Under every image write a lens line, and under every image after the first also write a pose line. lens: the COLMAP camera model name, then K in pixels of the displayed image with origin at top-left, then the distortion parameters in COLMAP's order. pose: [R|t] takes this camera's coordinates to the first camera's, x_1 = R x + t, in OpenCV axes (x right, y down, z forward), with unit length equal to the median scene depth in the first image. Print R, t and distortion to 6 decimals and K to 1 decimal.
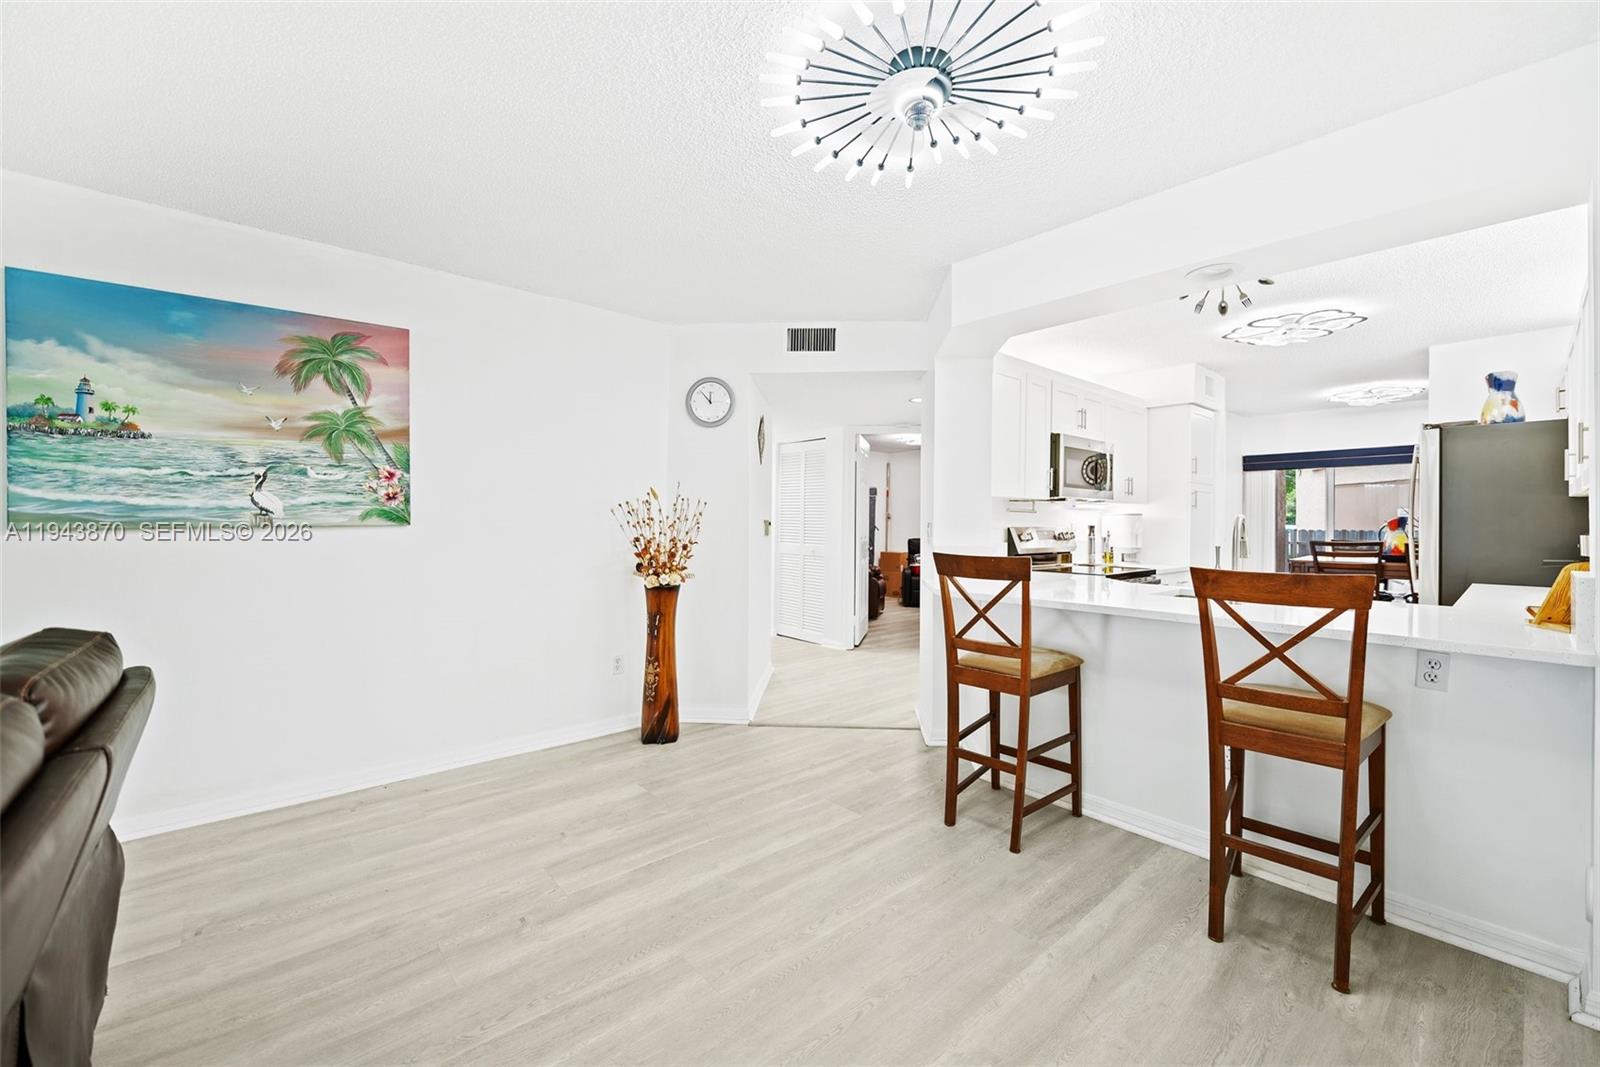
lens RADIAL K [[641.7, 0, 809.4], [0, 641.7, 527.8], [0, 0, 1]] dist [0.002280, -0.000878]
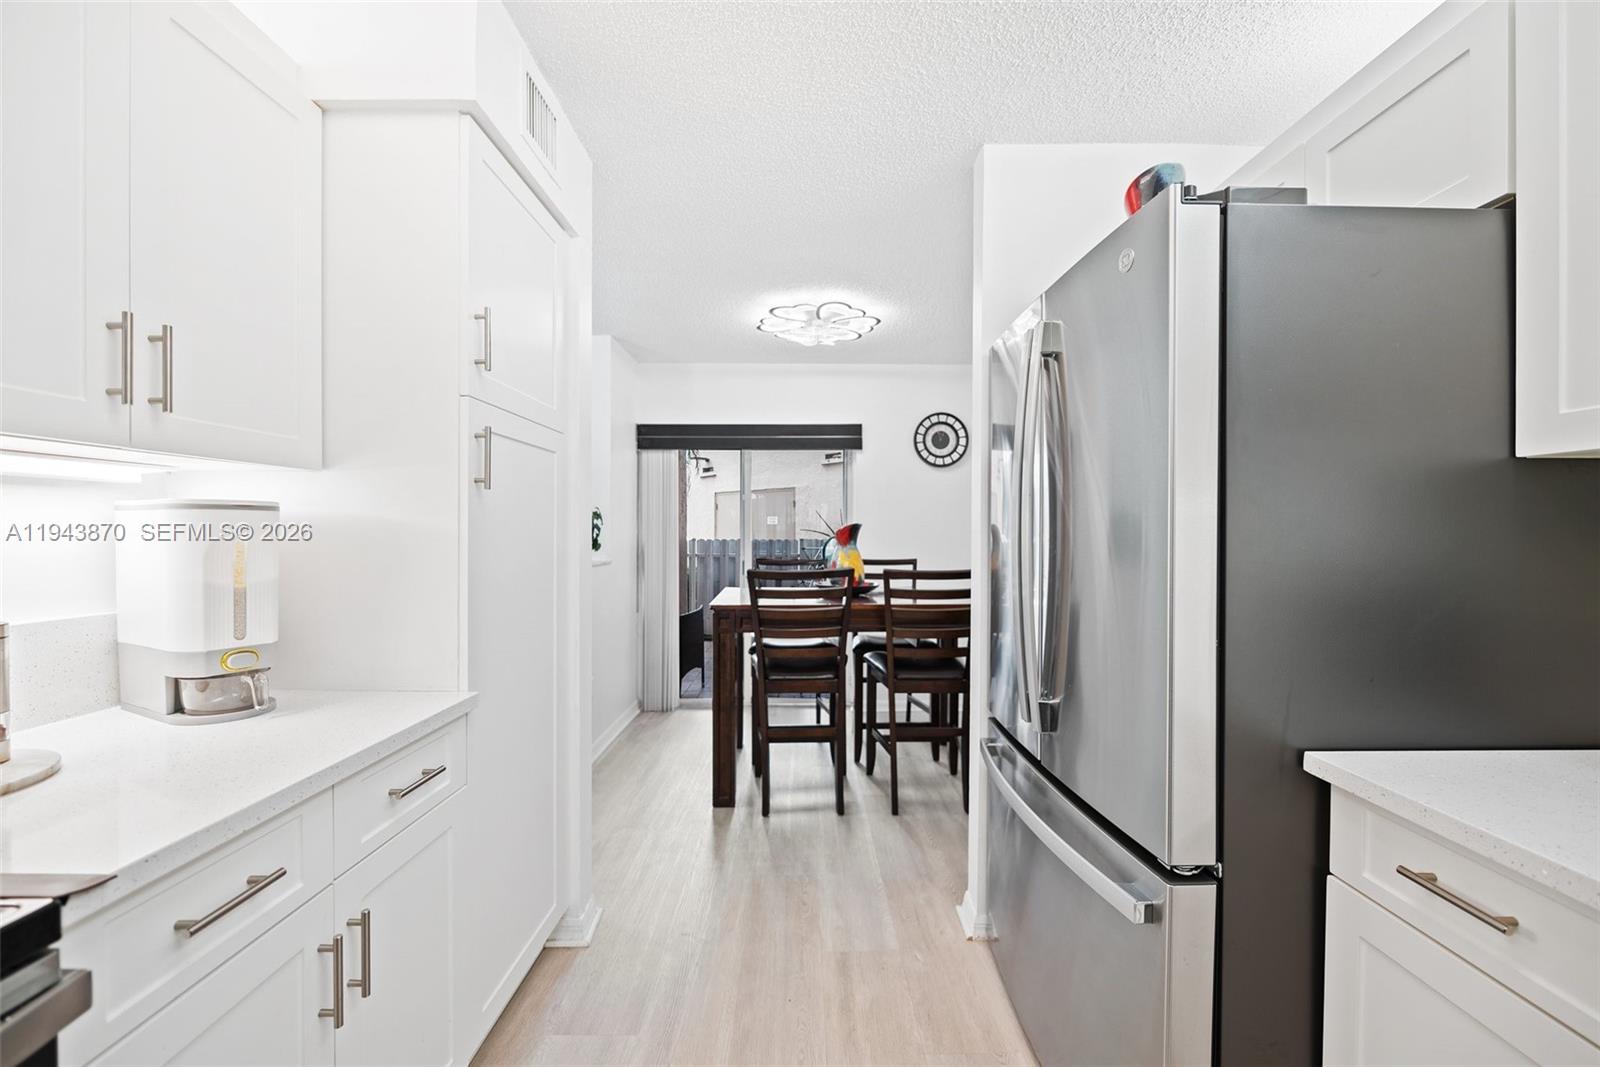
lens RADIAL K [[641.7, 0, 814.4], [0, 641.7, 538.5], [0, 0, 1]] dist [0.002280, -0.000878]
pose [[0.654784, -0.011450, 0.755729, 0.397527], [0.007485, 0.999934, 0.008665, -0.007573], [-0.755779, -0.000017, 0.654827, 0.582054]]
